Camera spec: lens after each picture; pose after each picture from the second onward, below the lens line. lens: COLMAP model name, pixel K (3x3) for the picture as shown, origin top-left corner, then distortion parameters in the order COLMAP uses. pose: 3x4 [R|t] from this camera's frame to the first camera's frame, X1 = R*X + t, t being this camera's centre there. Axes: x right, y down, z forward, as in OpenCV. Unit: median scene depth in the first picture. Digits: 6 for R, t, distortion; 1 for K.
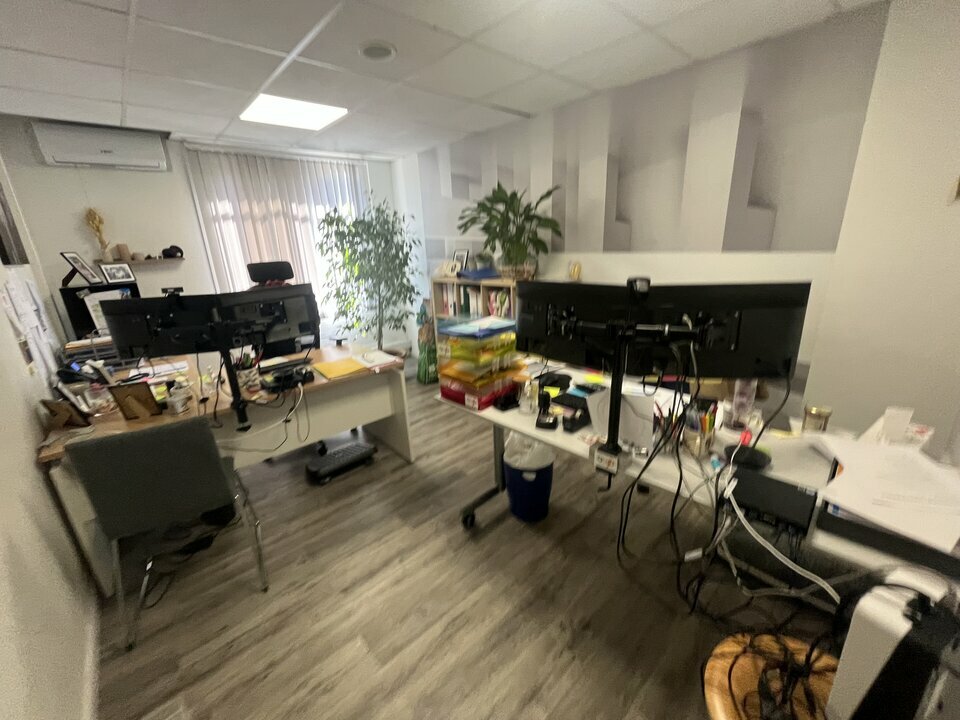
lens RADIAL K [[387.8, 0, 480.0], [0, 387.8, 360.0], [0, 0, 1]] dist [-0.008944, -0.000083]
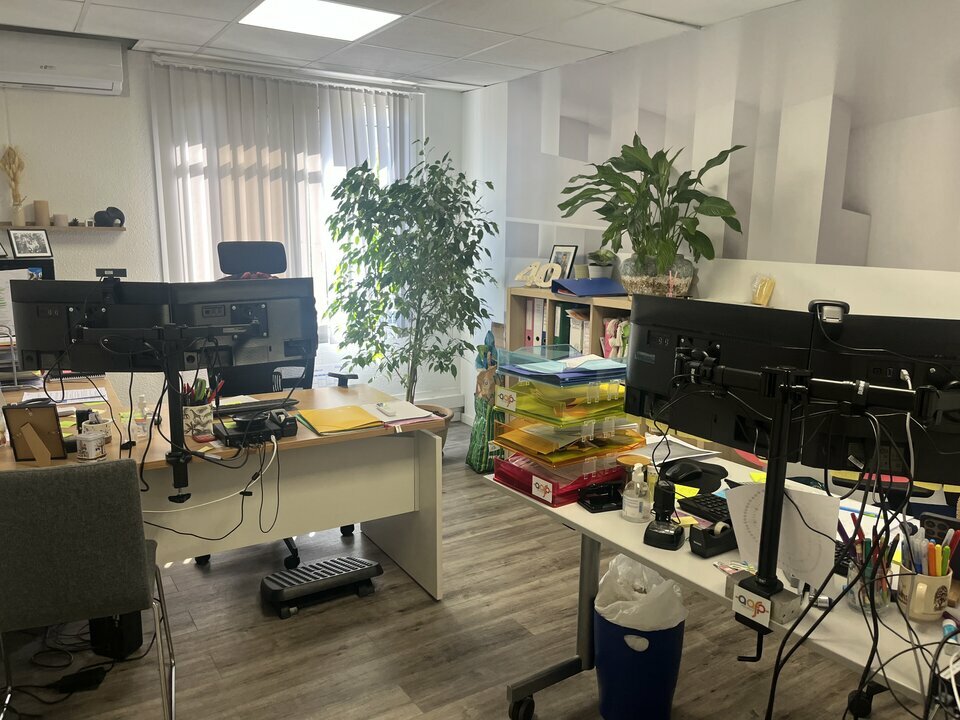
lens RADIAL K [[730.2, 0, 480.0], [0, 730.2, 360.0], [0, 0, 1]] dist [0.071879, -0.111670]
pose [[0.981948, 0.088243, -0.167307, 0.042182], [-0.107679, 0.987982, -0.110888, 0.035036], [0.155511, 0.126901, 0.979649, -0.110933]]
